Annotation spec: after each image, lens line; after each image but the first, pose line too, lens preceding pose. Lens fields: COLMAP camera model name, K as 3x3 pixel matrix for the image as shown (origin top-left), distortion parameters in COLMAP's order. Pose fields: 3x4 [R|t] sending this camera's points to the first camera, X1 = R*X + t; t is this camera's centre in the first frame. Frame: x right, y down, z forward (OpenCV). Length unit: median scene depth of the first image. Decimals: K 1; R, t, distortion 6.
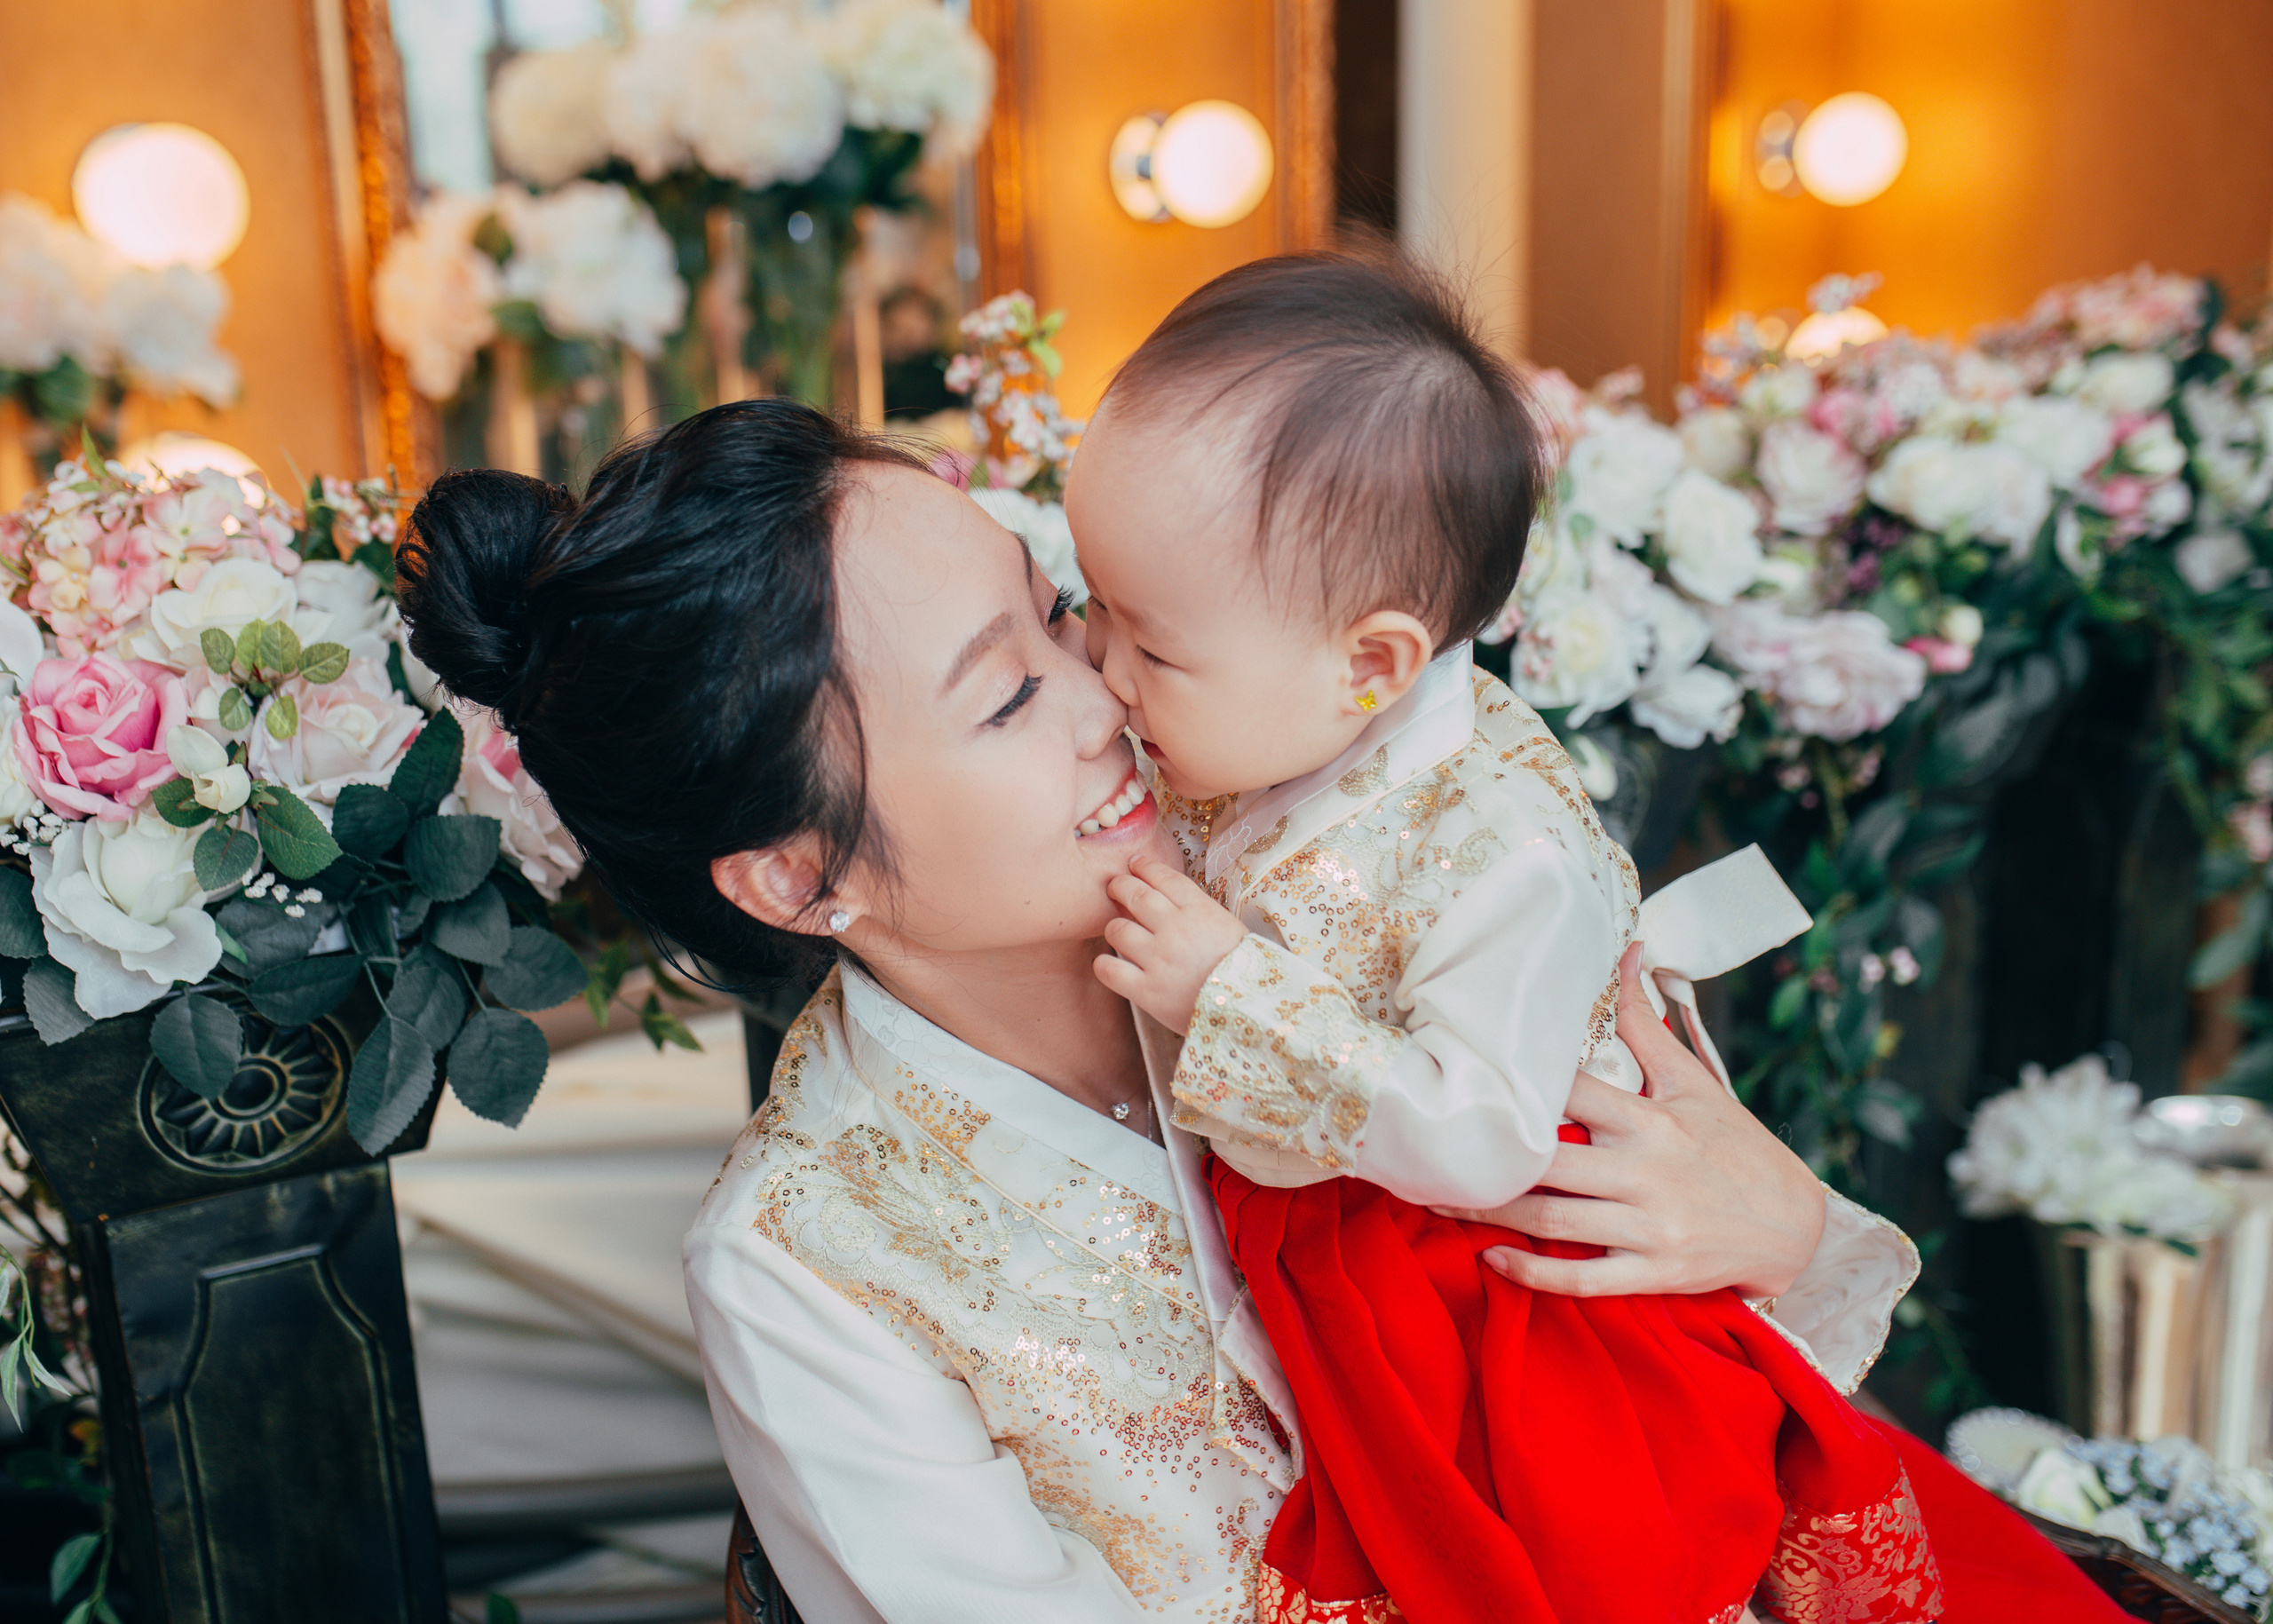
lens RADIAL K [[2451.0, 0, 1045.8], [0, 2451.0, 813.7], [0, 0, 1]] dist [-0.028819, 0.000000]
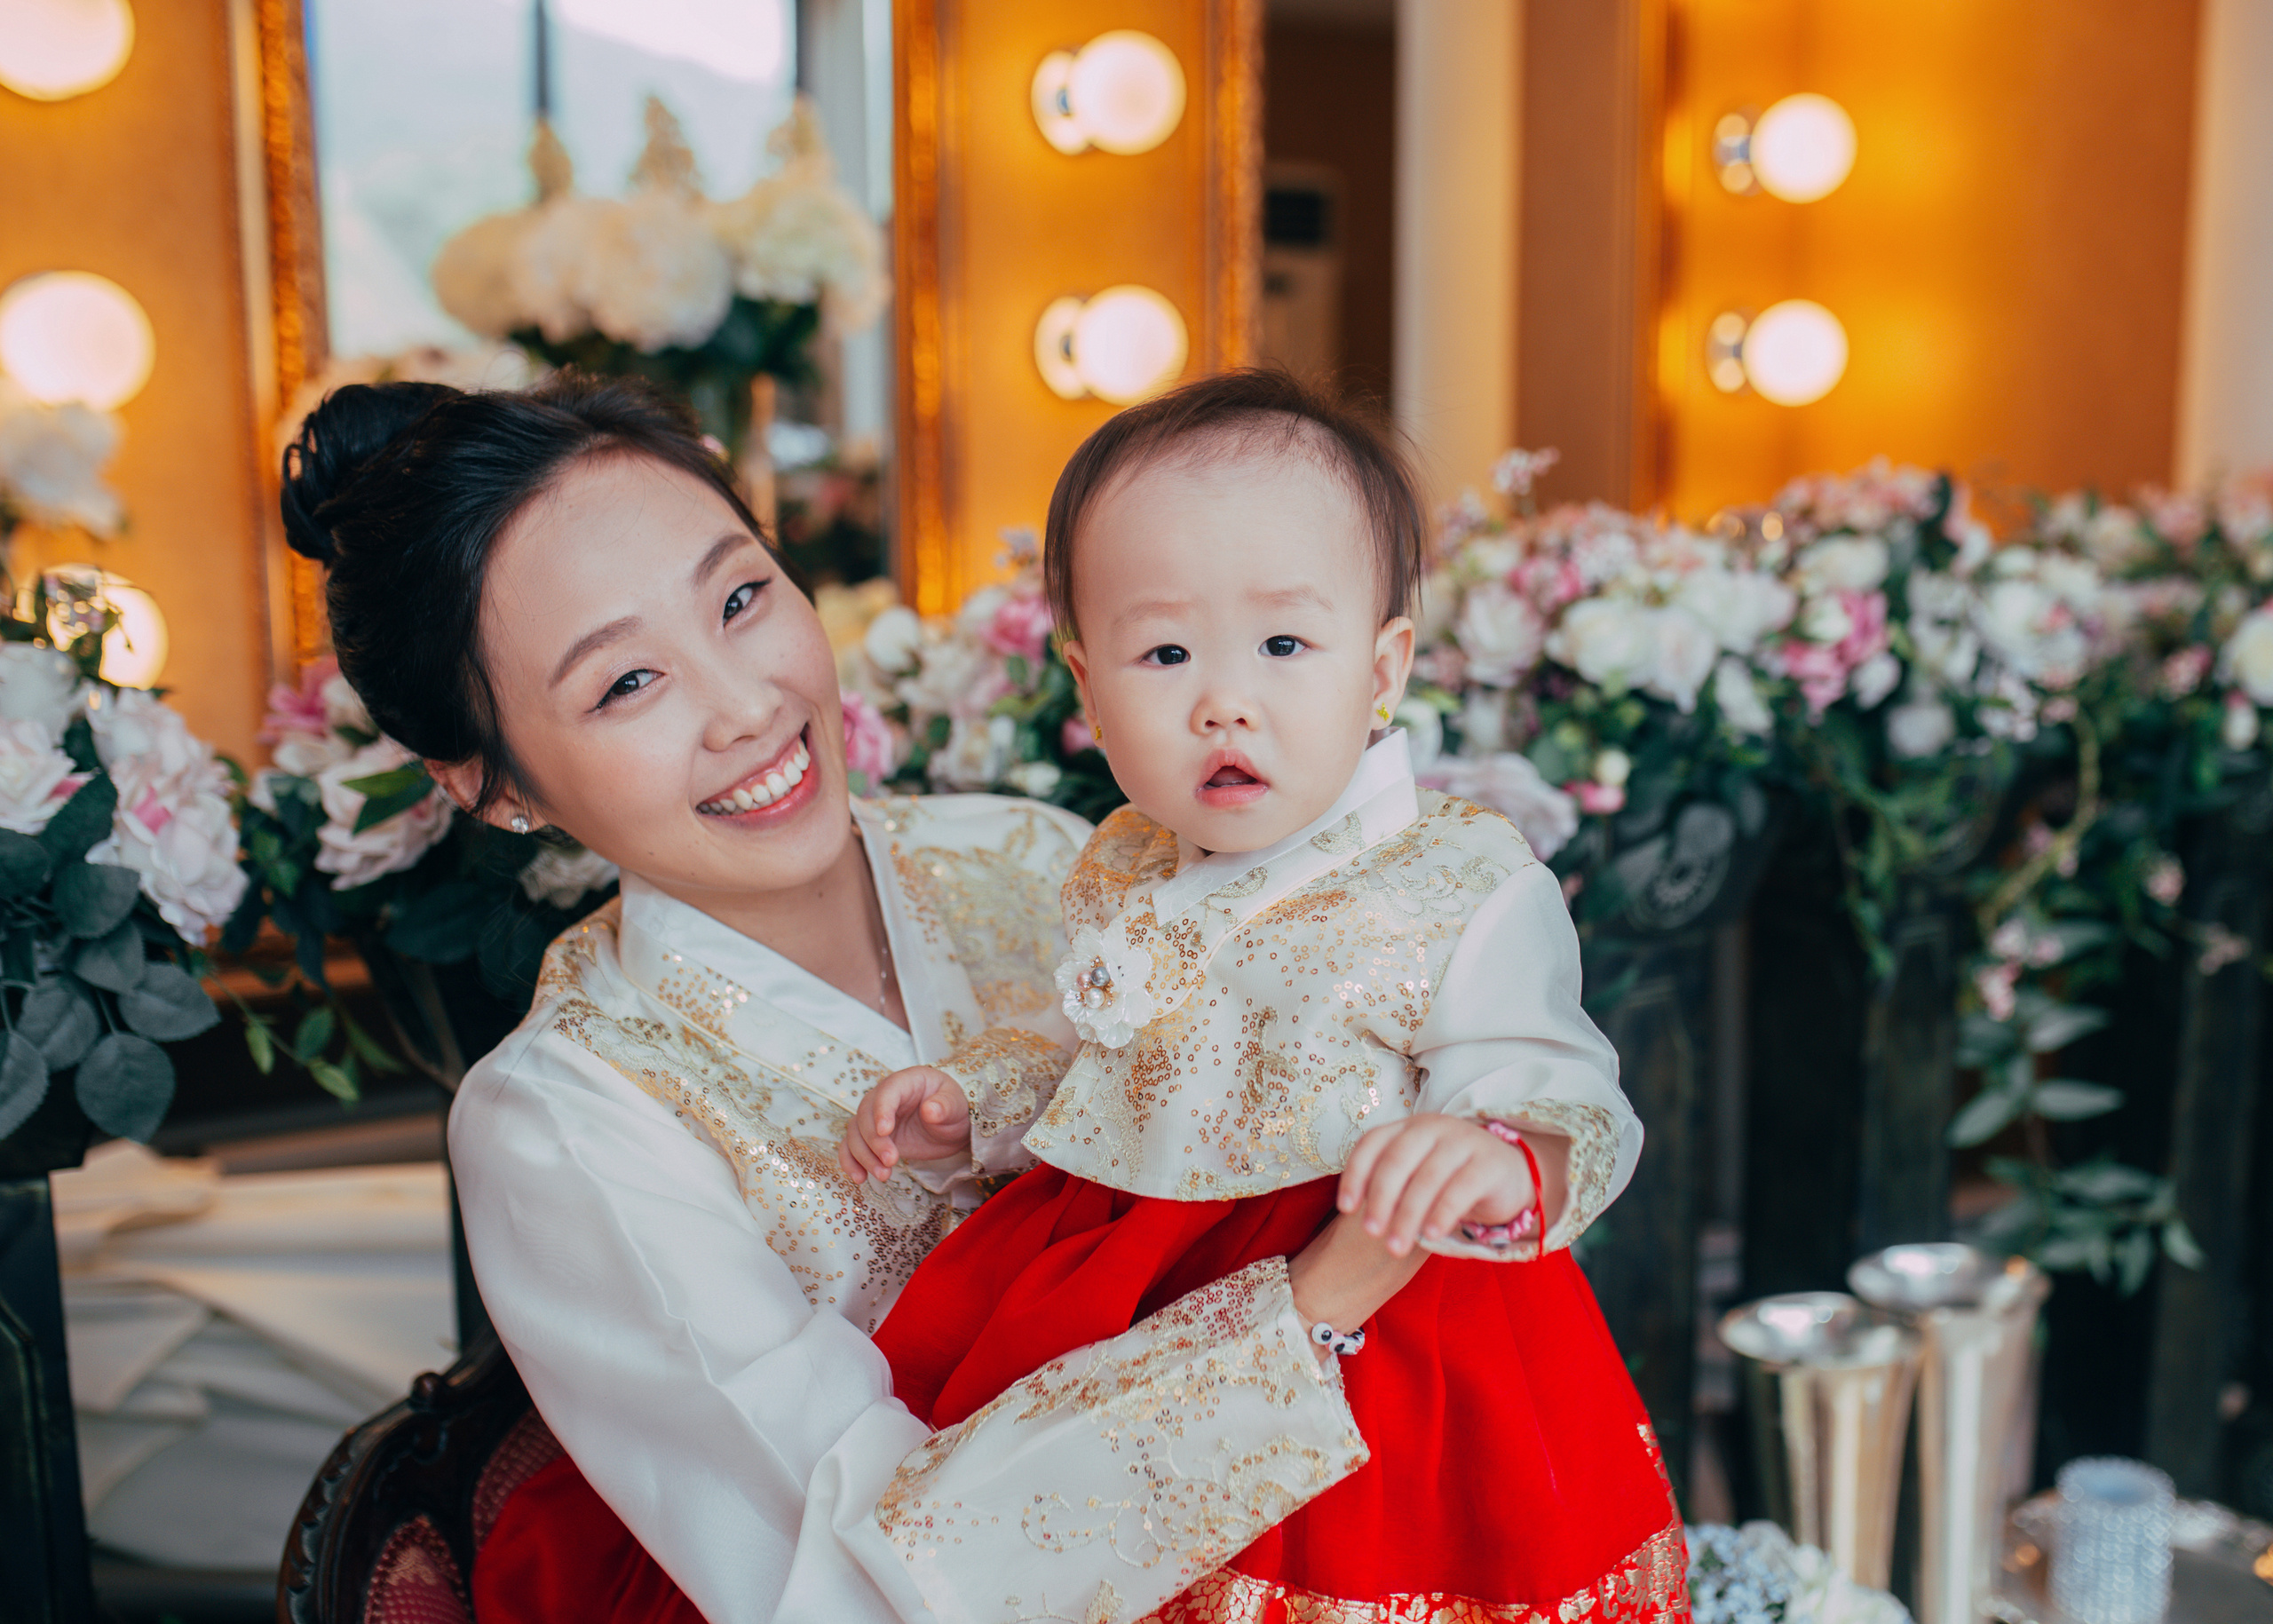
lens RADIAL K [[2636.8, 0, 1230.7], [0, 2636.8, 792.7], [0, 0, 1]] dist [-0.023749, 0.000000]
pose [[0.999507, 0.030496, 0.007468, 0.168931], [-0.029643, 0.994971, -0.095679, 0.043031], [-0.010348, 0.095410, 0.995384, -0.140712]]
